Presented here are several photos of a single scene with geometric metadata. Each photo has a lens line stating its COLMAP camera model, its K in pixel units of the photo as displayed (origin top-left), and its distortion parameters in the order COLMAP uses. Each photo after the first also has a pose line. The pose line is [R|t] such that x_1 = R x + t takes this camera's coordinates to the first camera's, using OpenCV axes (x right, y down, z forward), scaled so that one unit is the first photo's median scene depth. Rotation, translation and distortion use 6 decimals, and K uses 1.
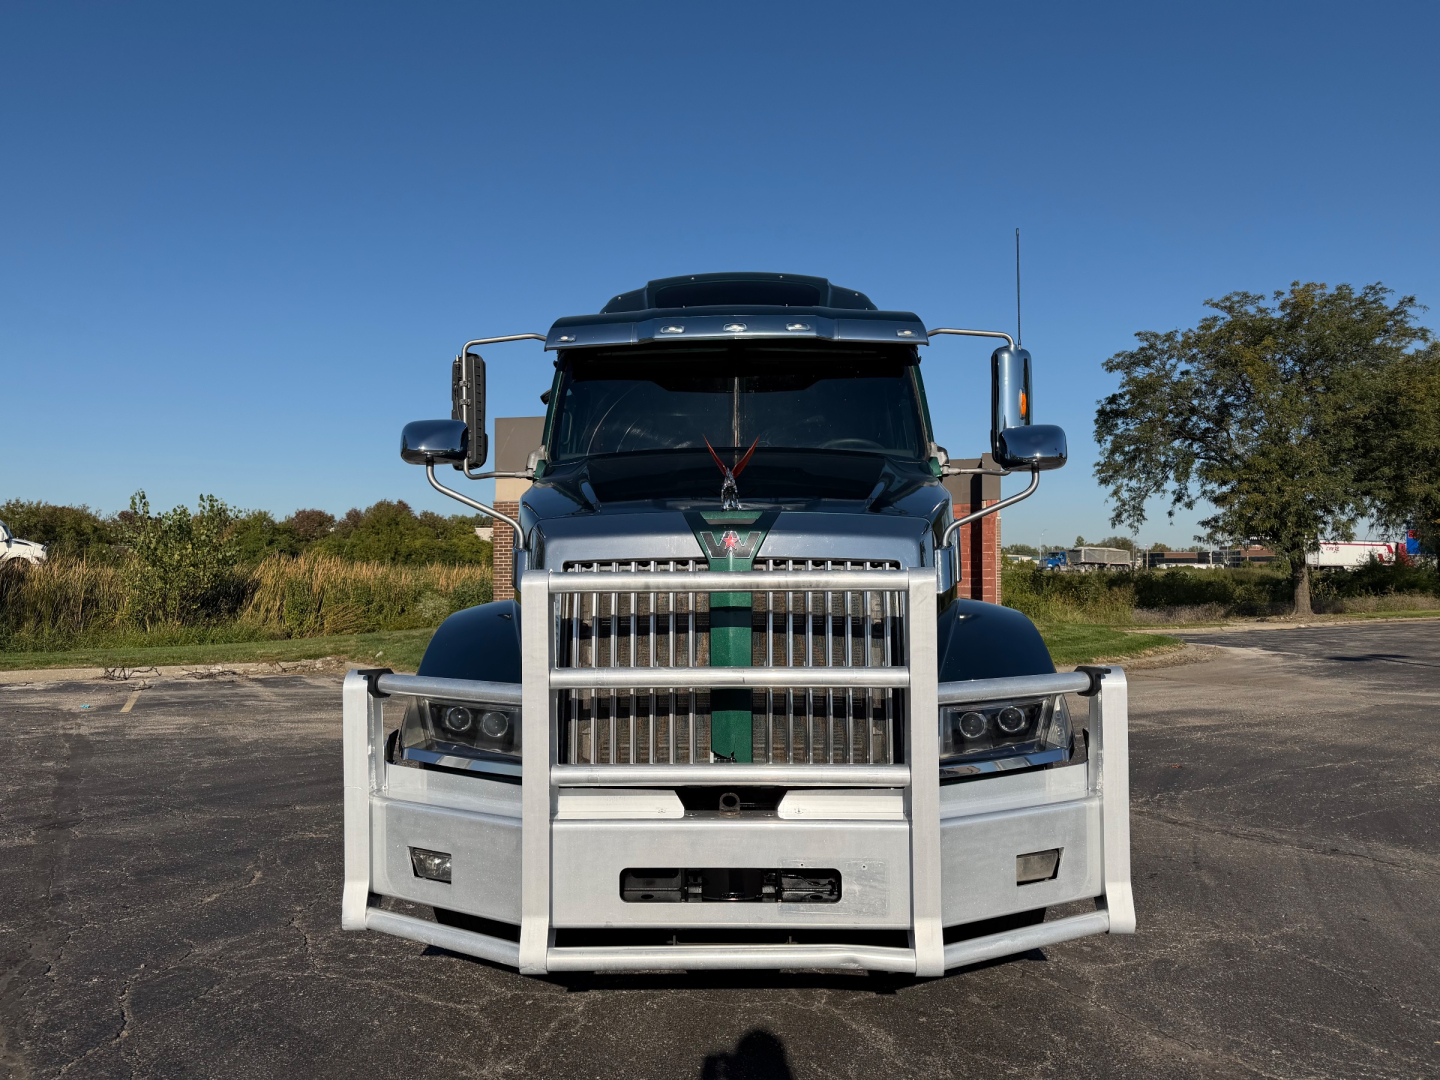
lens RADIAL K [[1012.8, 0, 725.3], [0, 1012.8, 542.7], [0, 0, 1]] dist [0.083450, -0.196829]
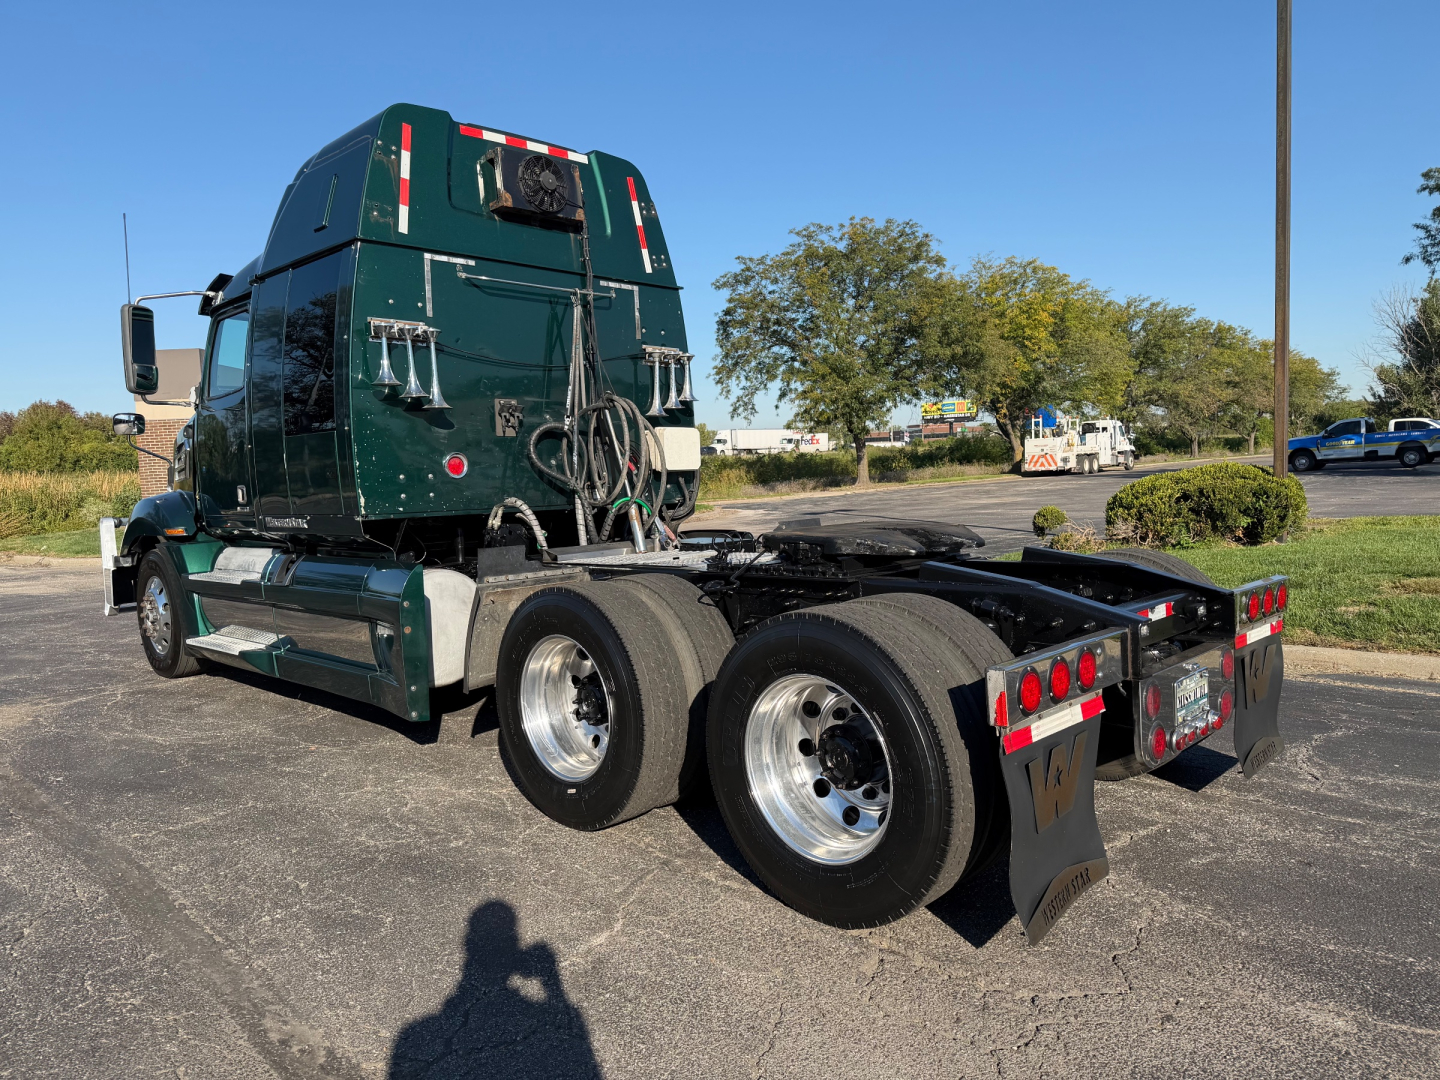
lens RADIAL K [[990.9, 0, 719.7], [0, 990.9, 549.8], [0, 0, 1]] dist [0.124441, -0.171189]
pose [[0.965390, -0.061174, 0.253533, 0.081363], [0.031098, 0.992167, 0.120984, -0.006675], [-0.258948, -0.108912, 0.959731, -0.225236]]
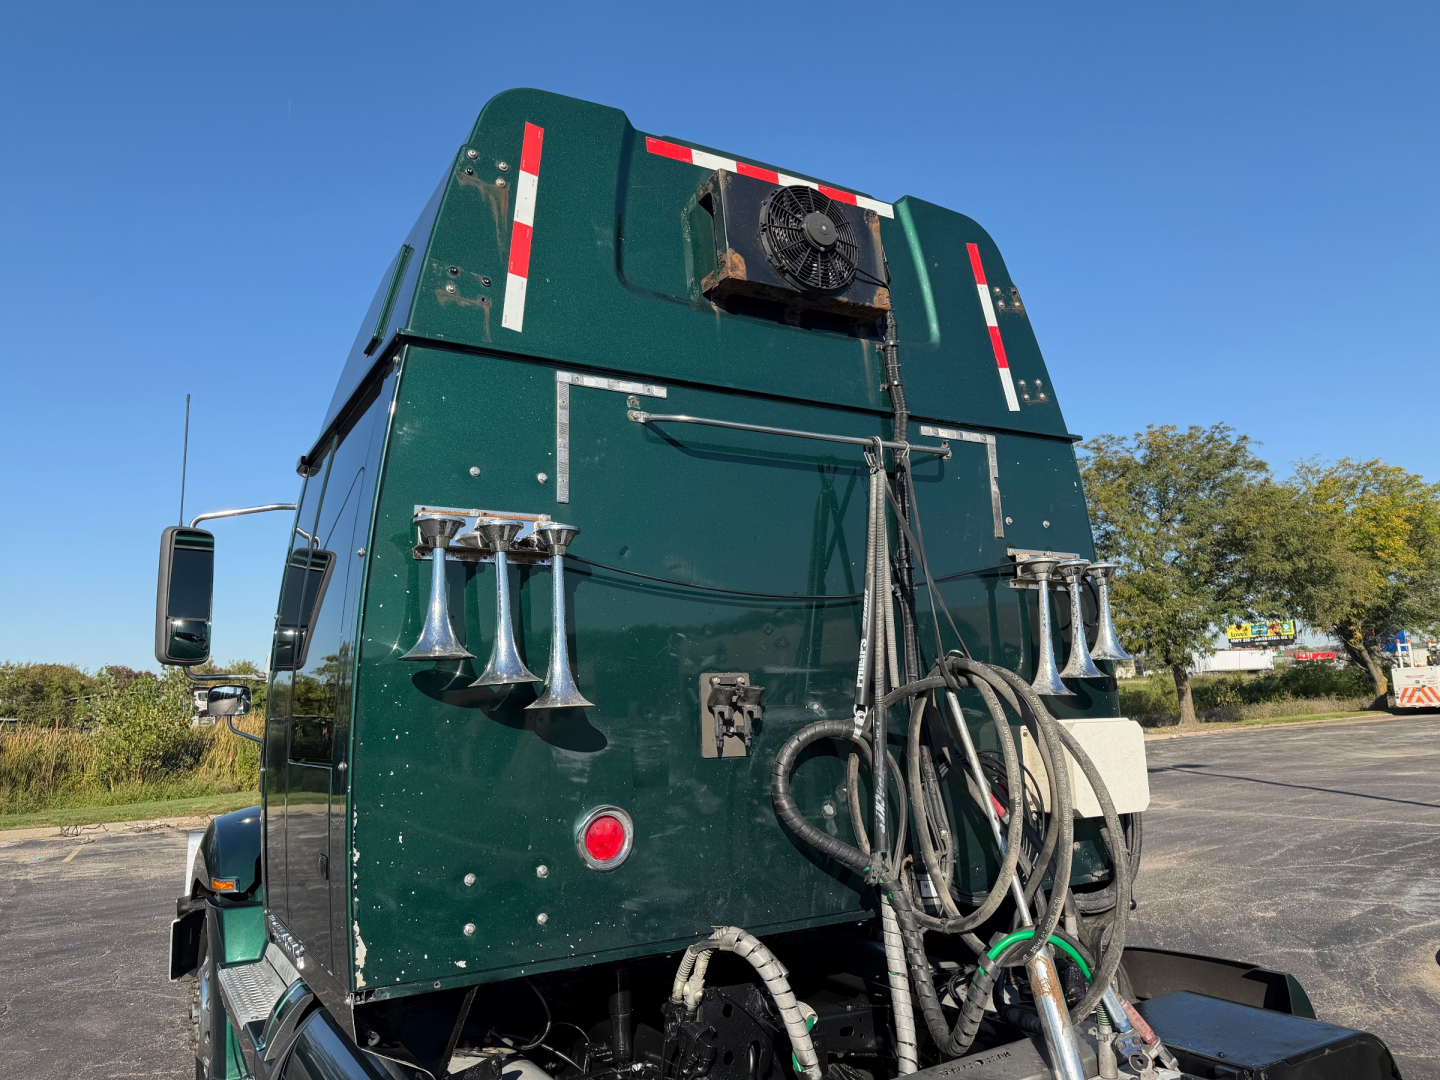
lens RADIAL K [[990.9, 0, 719.7], [0, 990.9, 549.8], [0, 0, 1]] dist [0.124441, -0.171189]
pose [[0.998971, -0.045119, 0.004580, 0.091647], [0.045345, 0.992187, -0.116227, -0.014035], [0.000700, 0.116315, 0.993212, -0.114947]]
